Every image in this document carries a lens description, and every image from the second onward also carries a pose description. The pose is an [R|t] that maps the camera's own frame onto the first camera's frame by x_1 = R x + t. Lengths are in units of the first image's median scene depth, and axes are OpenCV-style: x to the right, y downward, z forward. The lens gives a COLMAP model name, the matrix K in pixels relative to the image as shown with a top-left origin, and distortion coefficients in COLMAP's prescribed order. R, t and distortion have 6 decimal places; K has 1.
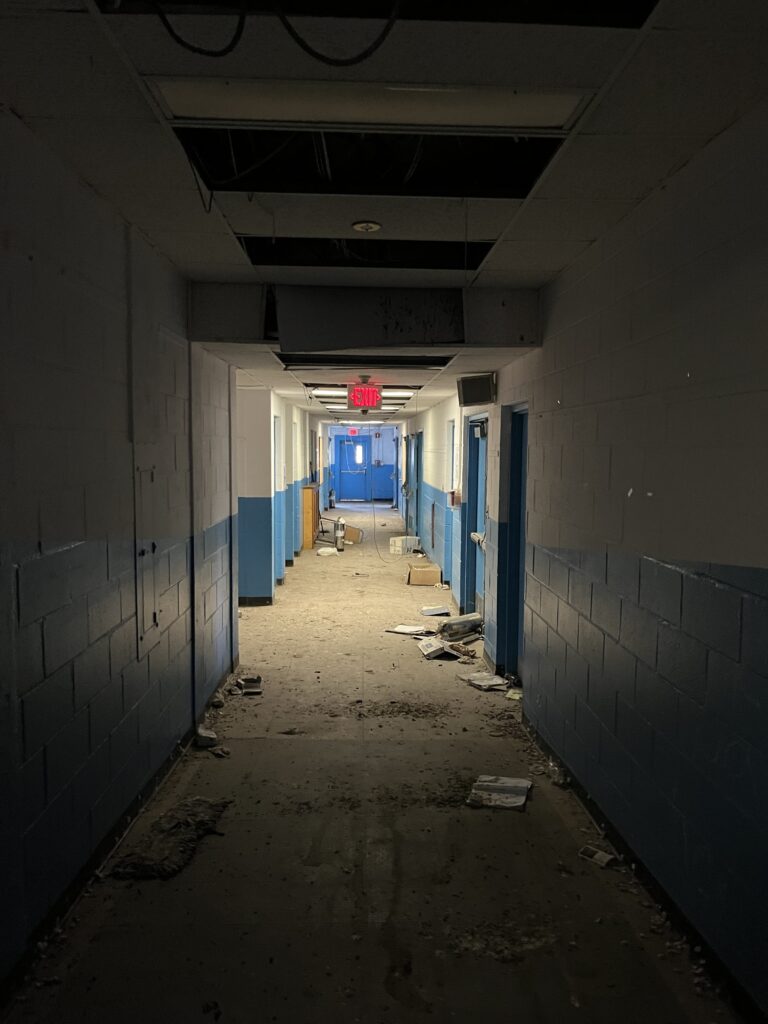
lens RADIAL K [[778.8, 0, 385.0], [0, 778.8, 509.6], [0, 0, 1]] dist [0.006985, 0.000138]
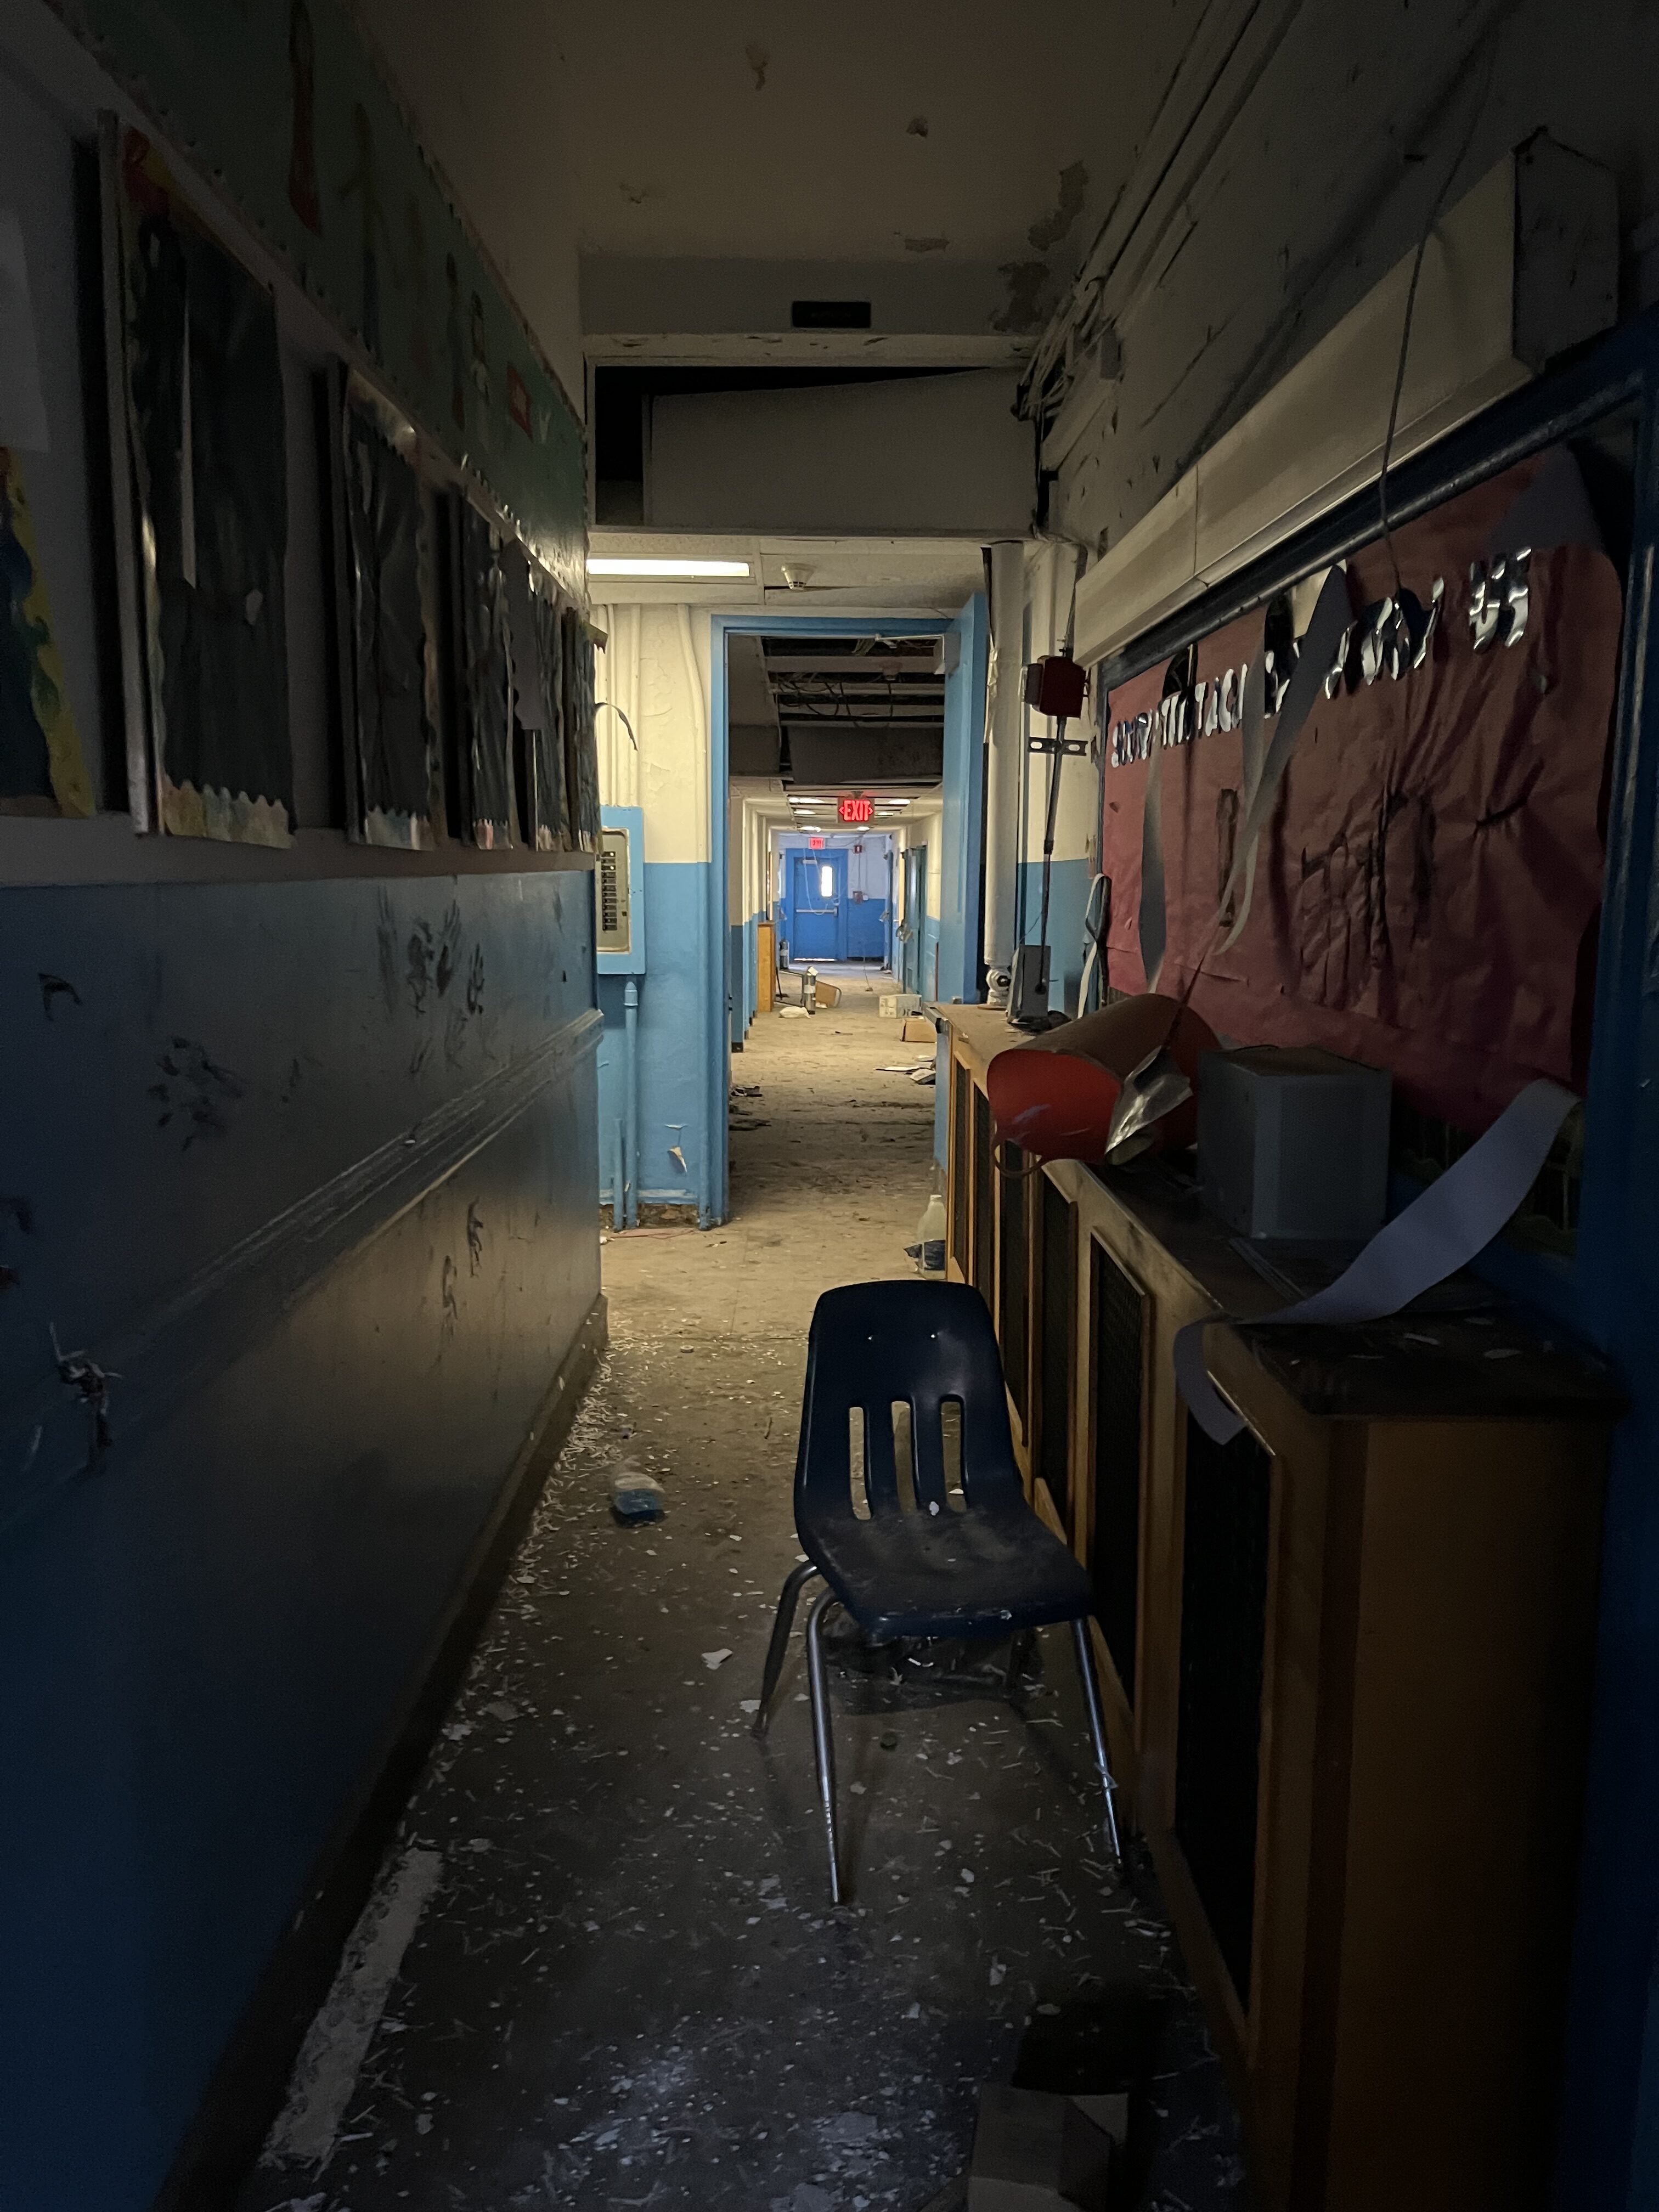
lens RADIAL K [[1682.4, 0, 826.8], [0, 1682.4, 1117.4], [0, 0, 1]] dist [0.006985, 0.000138]
pose [[0.999730, 0.001890, -0.023144, -0.004021], [-0.000374, 0.997863, 0.065347, 0.029549], [0.023218, -0.065321, 0.997594, -0.345365]]
